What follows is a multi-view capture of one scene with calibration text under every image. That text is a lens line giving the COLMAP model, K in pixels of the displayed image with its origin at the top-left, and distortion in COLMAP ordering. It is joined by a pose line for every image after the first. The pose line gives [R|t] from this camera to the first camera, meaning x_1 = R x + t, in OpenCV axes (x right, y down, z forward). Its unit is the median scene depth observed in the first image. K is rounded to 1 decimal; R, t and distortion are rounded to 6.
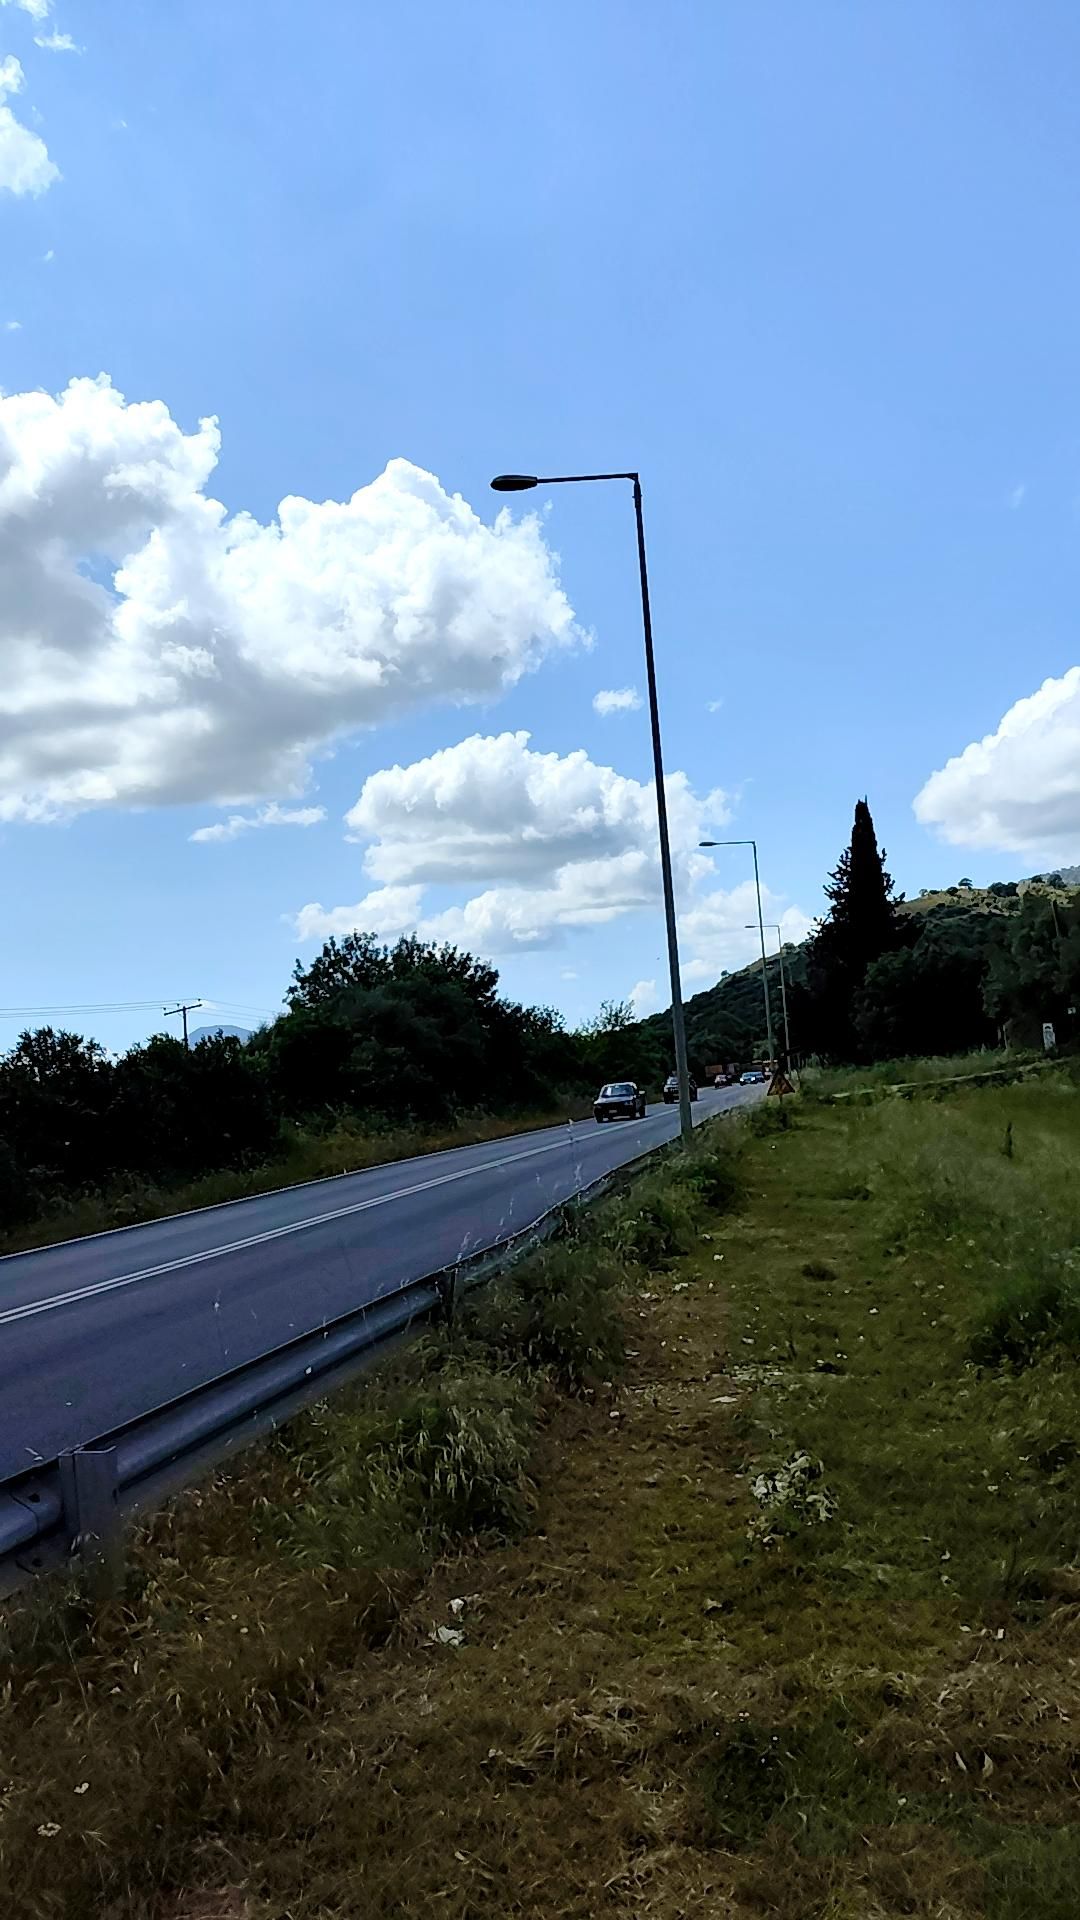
lens RADIAL K [[1473.3, 0, 534.4], [0, 1473.3, 961.5], [0, 0, 1]] dist [0.076706, 0.005852]
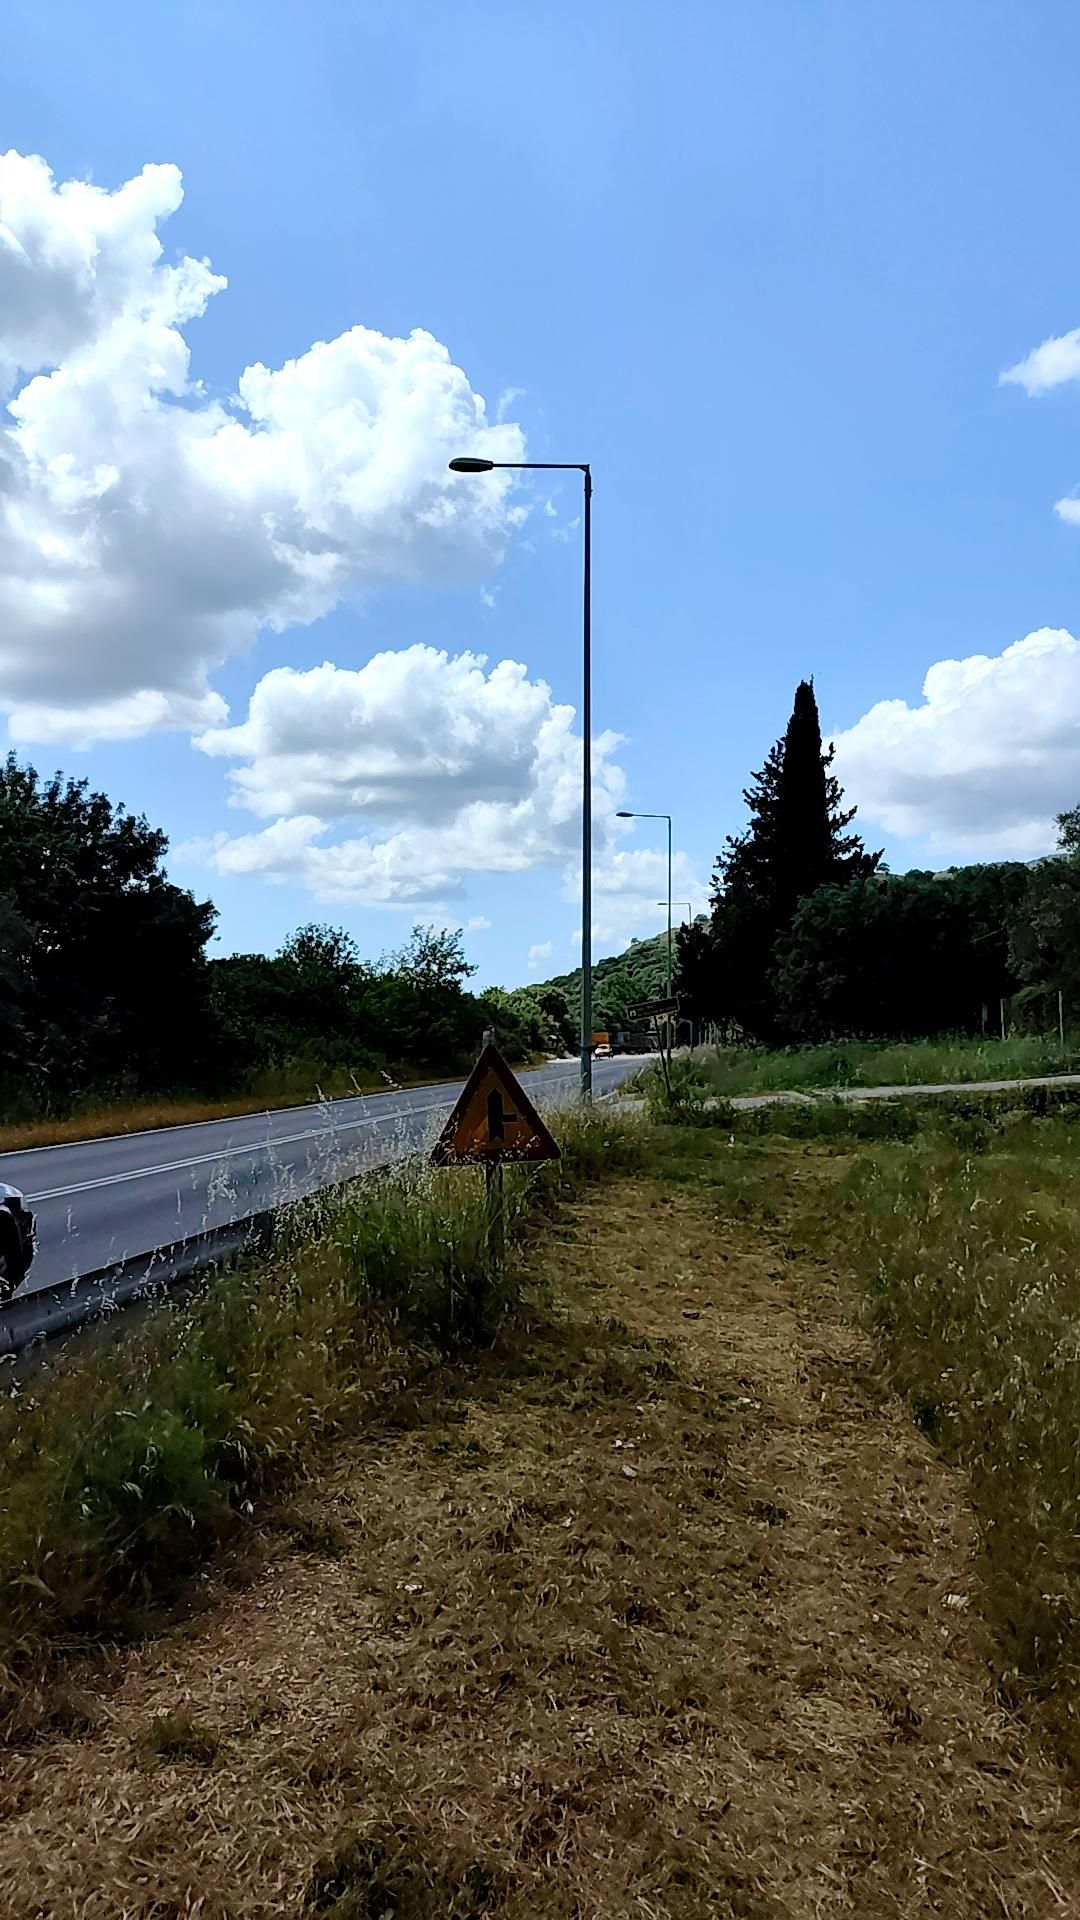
lens RADIAL K [[1473.3, 0, 542.7], [0, 1473.3, 945.3], [0, 0, 1]] dist [0.076706, 0.005852]
pose [[0.994710, 0.080044, 0.064376, 0.060498], [-0.081150, 0.996593, 0.014746, 0.020601], [-0.062977, -0.019892, 0.997817, 0.300334]]
